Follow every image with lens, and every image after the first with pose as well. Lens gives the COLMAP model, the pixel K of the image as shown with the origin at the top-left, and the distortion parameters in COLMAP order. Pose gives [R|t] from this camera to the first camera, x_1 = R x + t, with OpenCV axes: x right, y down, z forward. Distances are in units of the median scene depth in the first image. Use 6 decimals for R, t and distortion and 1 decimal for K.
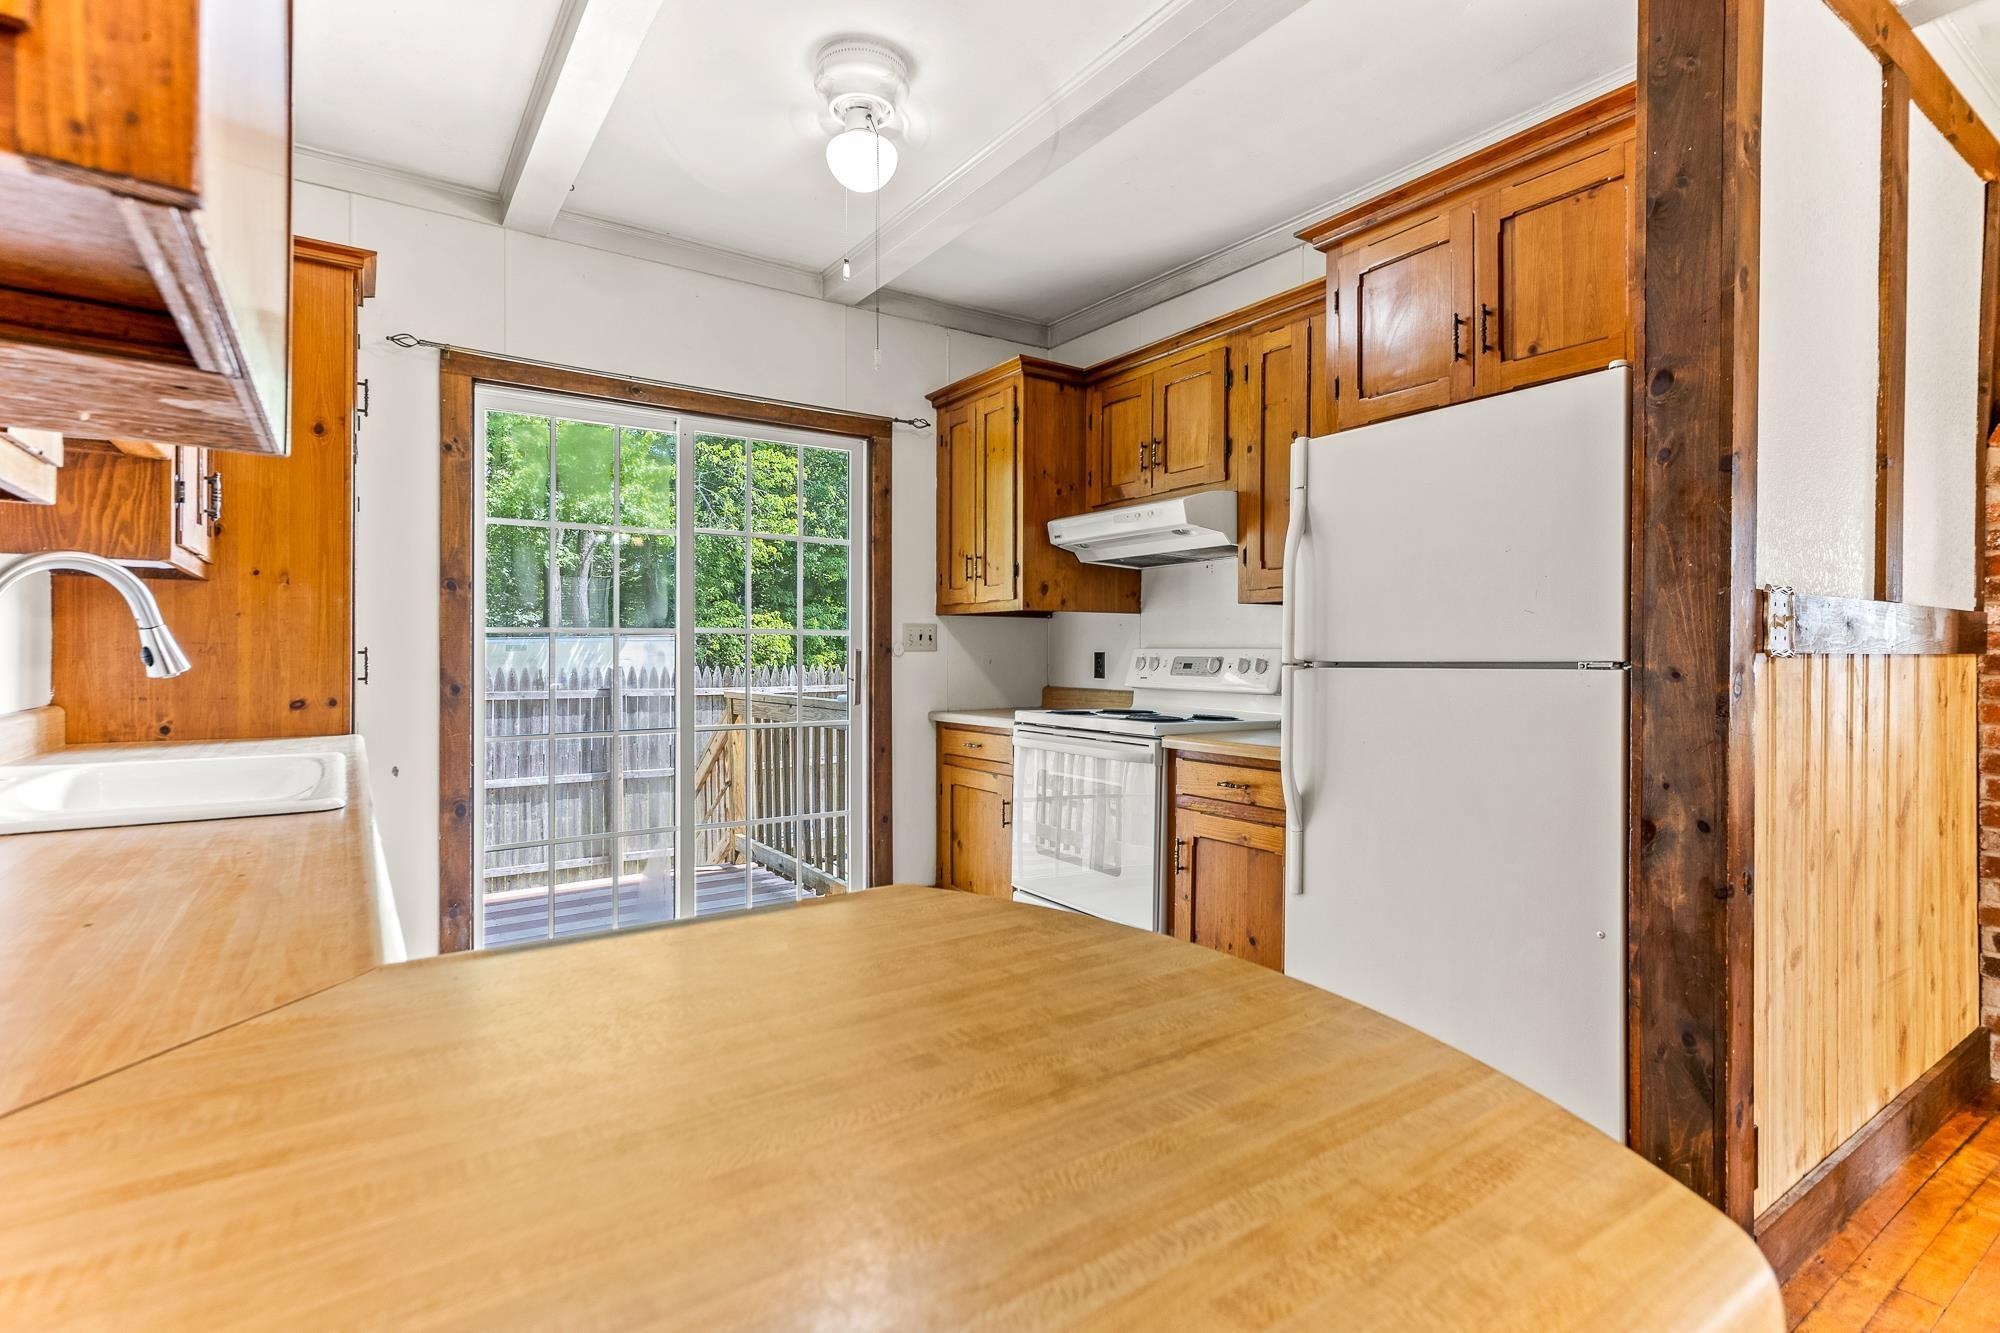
lens RADIAL K [[909.0, 0, 1007.4], [0, 909.0, 658.8], [0, 0, 1]] dist [0.004717, 0.000545]
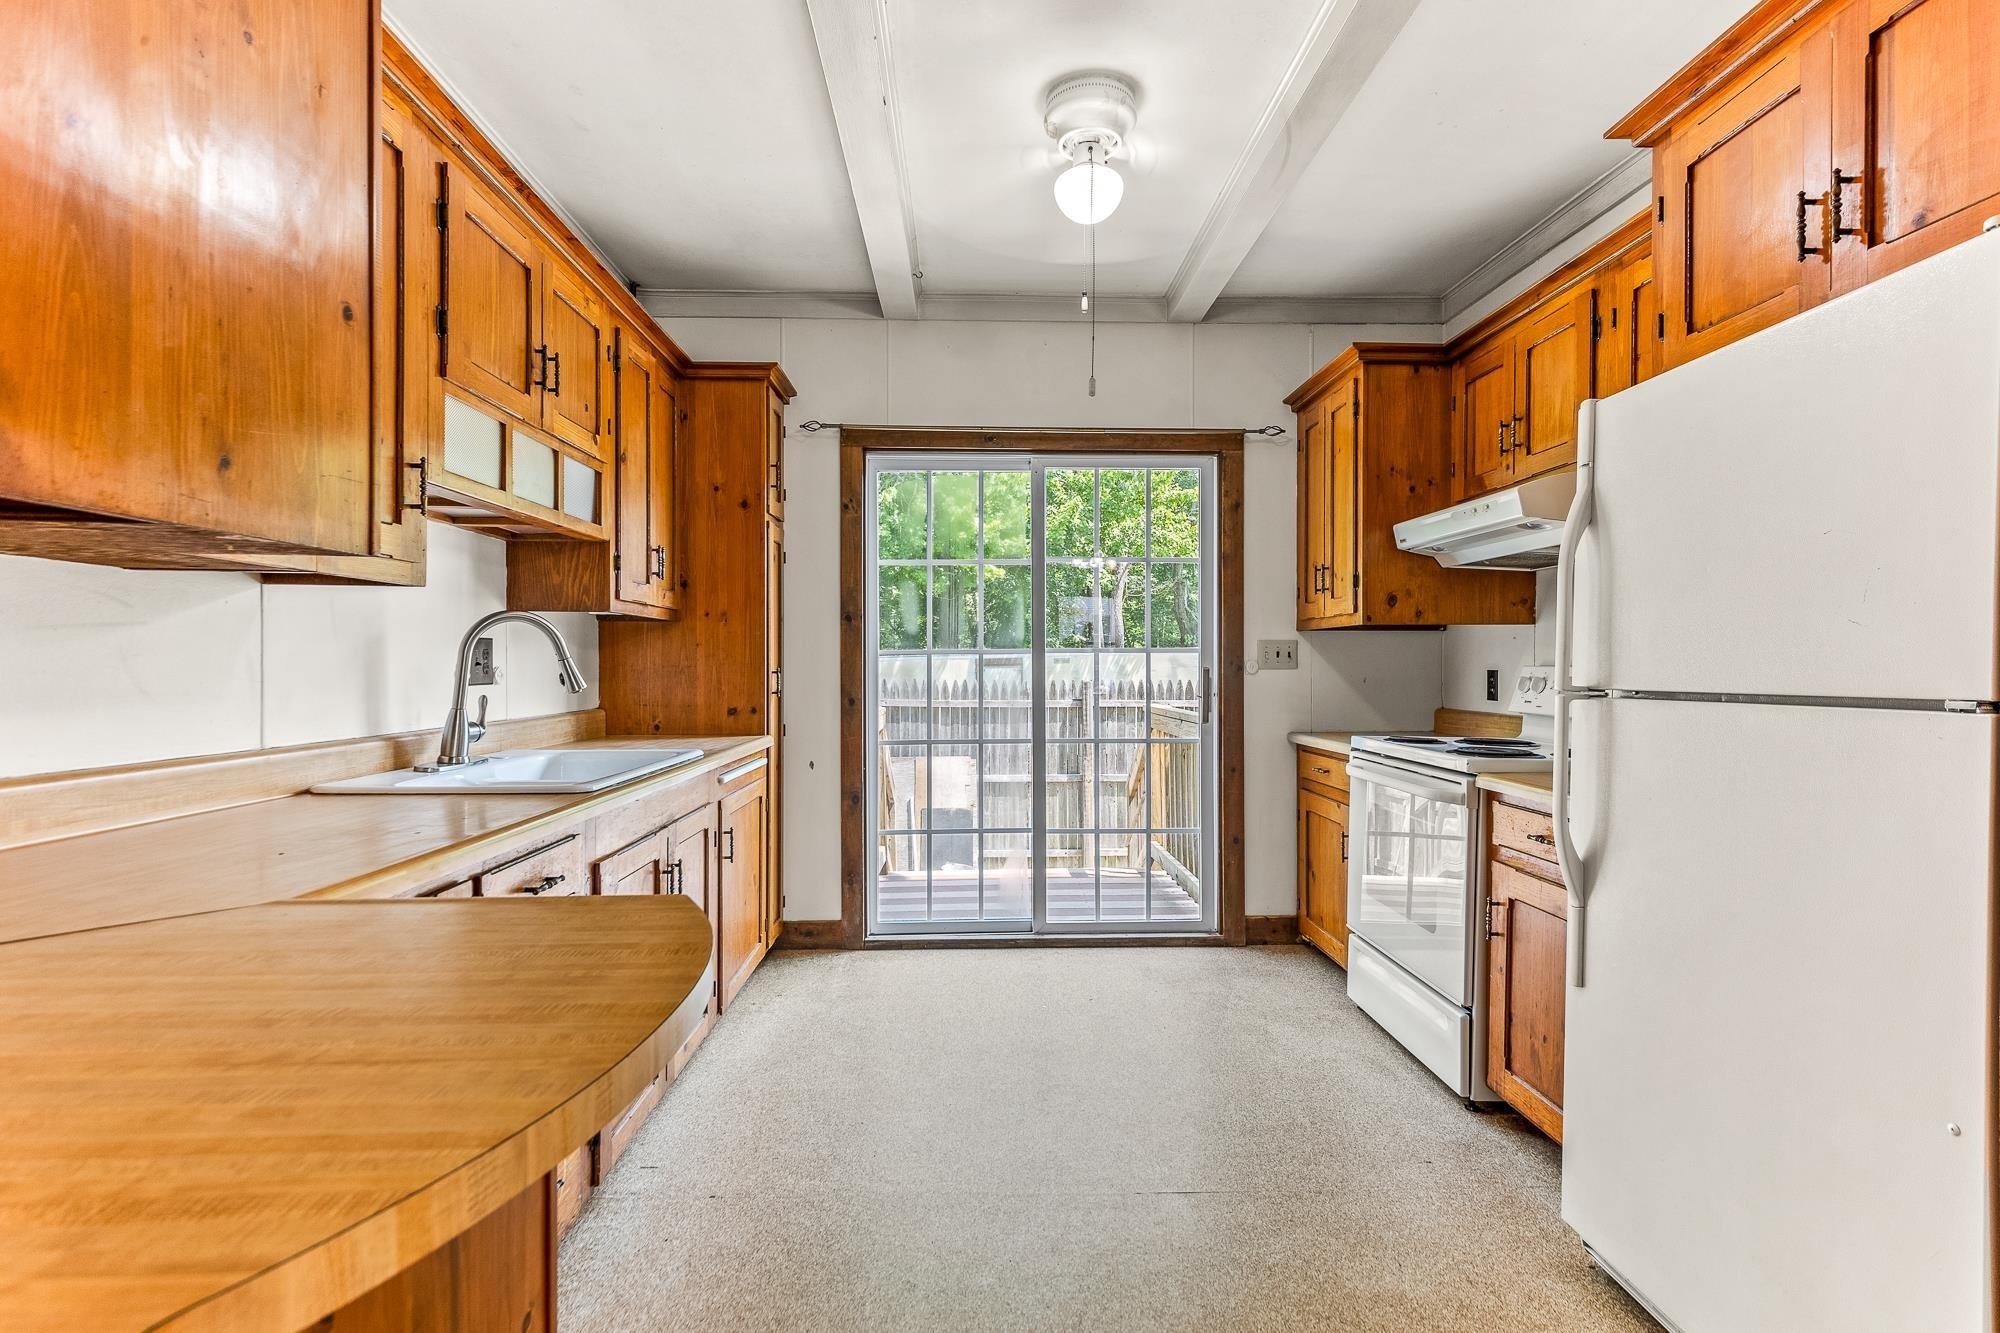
lens RADIAL K [[909.0, 0, 1057.3], [0, 909.0, 676.0], [0, 0, 1]] dist [0.004717, 0.000545]
pose [[0.858499, 0.005131, -0.512790, 0.251831], [-0.001376, 0.999969, 0.007703, -0.010348], [0.512814, -0.005908, 0.858479, 0.076073]]
